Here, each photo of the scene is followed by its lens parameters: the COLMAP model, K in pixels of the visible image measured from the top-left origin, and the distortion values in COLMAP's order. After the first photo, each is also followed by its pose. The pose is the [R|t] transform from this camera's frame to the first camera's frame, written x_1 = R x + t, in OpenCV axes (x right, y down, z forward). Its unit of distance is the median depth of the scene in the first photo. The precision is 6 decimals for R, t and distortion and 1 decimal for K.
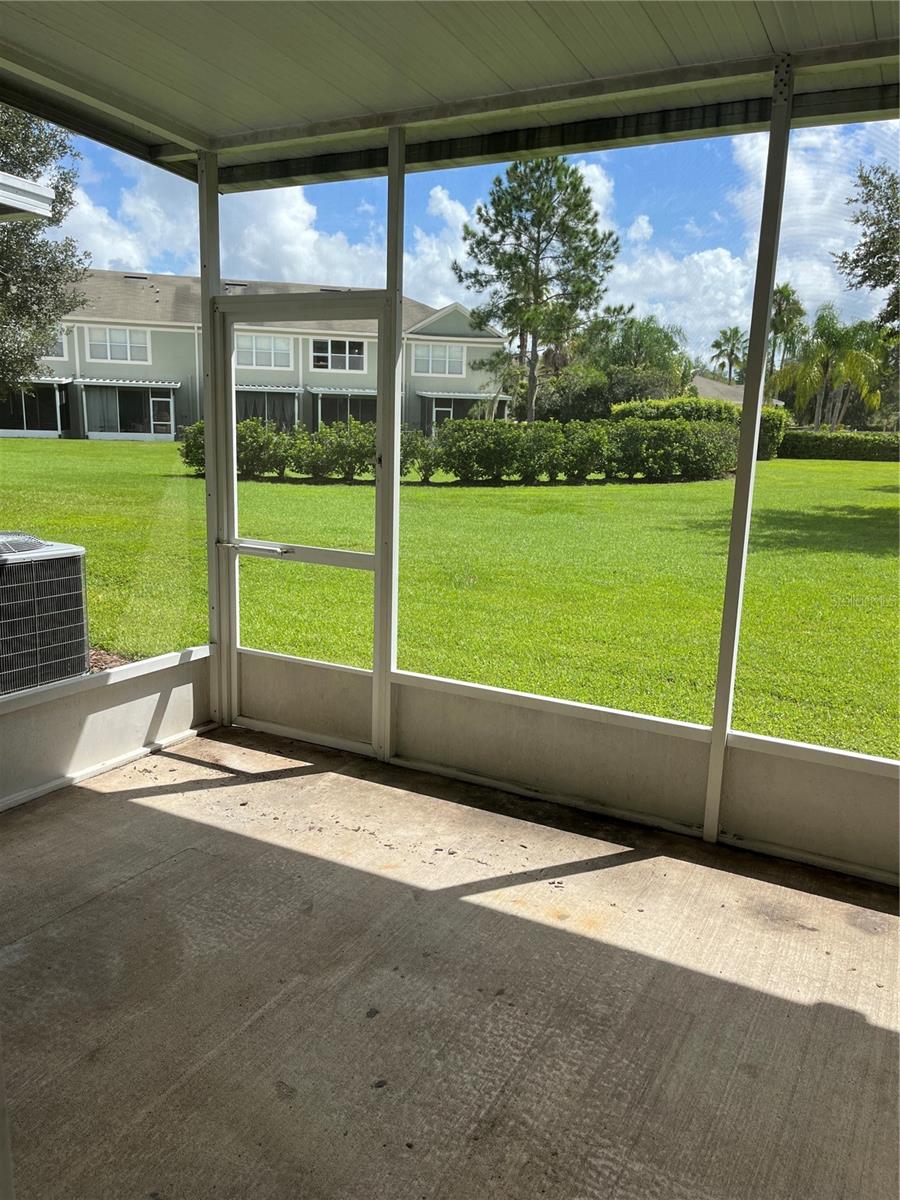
lens RADIAL K [[910.6, 0, 444.5], [0, 910.6, 604.0], [0, 0, 1]] dist [0.069029, -0.091552]
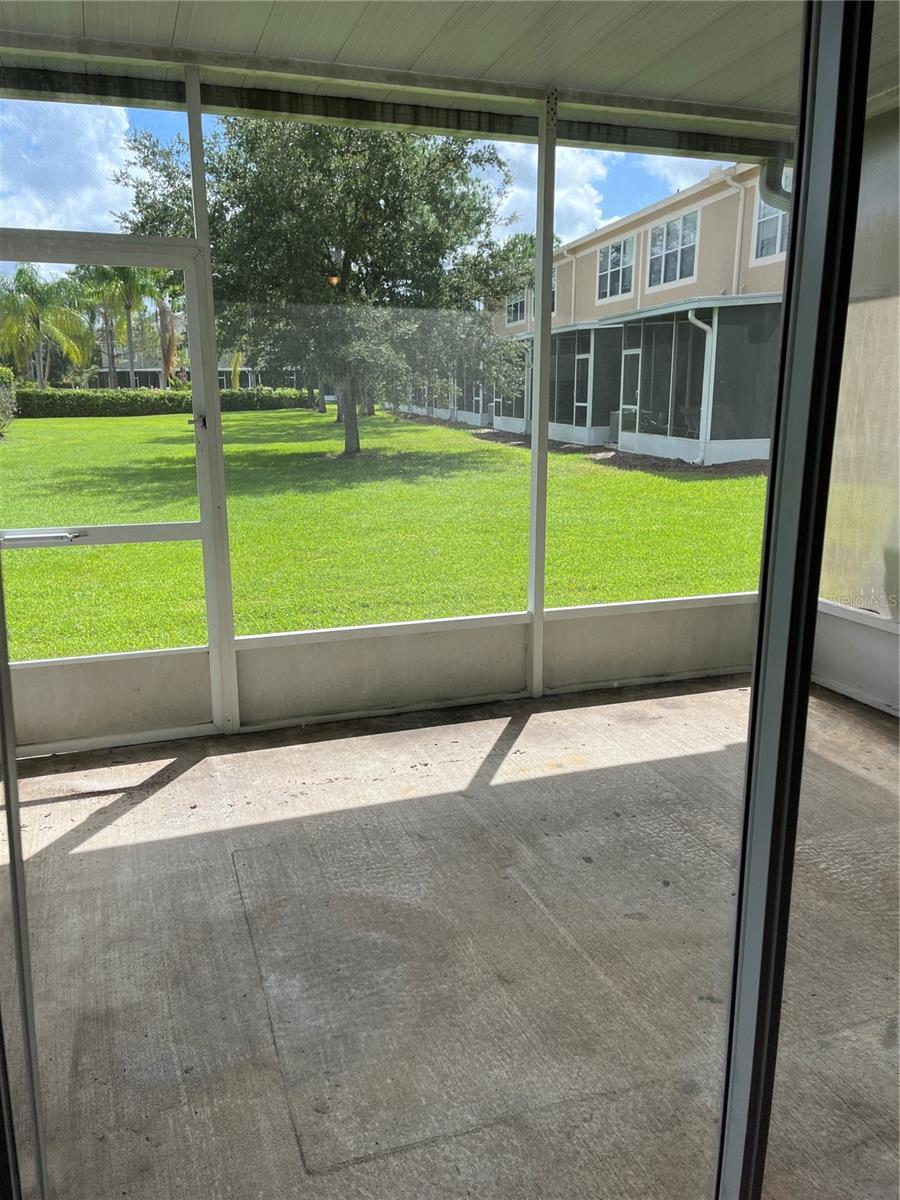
lens RADIAL K [[910.6, 0, 448.7], [0, 910.6, 600.4], [0, 0, 1]] dist [0.069029, -0.091552]
pose [[0.670767, -0.199539, 0.714322, -0.667068], [0.170950, 0.978791, 0.112889, -0.041906], [-0.721698, 0.046391, 0.690652, 0.181831]]
